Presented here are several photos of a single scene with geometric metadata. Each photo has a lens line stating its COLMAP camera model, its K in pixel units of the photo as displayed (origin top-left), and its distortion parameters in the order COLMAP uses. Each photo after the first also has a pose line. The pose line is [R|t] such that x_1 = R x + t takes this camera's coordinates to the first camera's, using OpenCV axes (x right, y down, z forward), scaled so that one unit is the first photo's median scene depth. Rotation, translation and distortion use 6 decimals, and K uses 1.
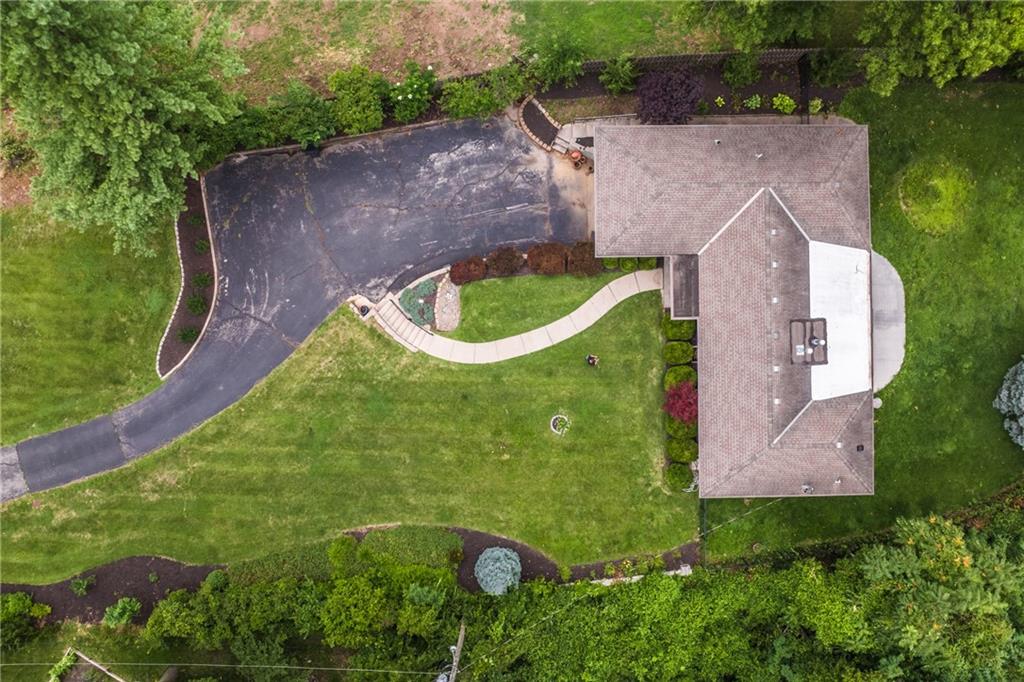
lens RADIAL K [[719.4, 0, 512.0], [0, 719.4, 341.0], [0, 0, 1]] dist [-0.033032, 0.004874]
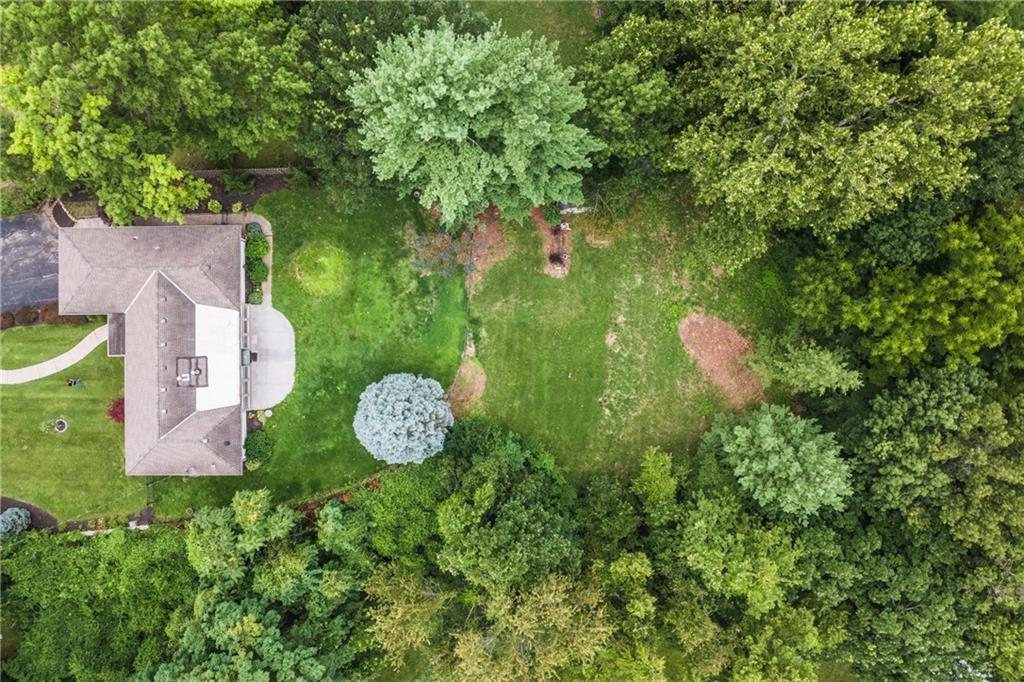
lens RADIAL K [[728.1, 0, 511.8], [0, 728.1, 356.7], [0, 0, 1]] dist [0.000295, 0.000919]
pose [[0.999201, 0.004970, -0.039656, 1.054277], [-0.004504, 0.999920, 0.011828, -0.047798], [0.039712, -0.011640, 0.999143, -0.459374]]
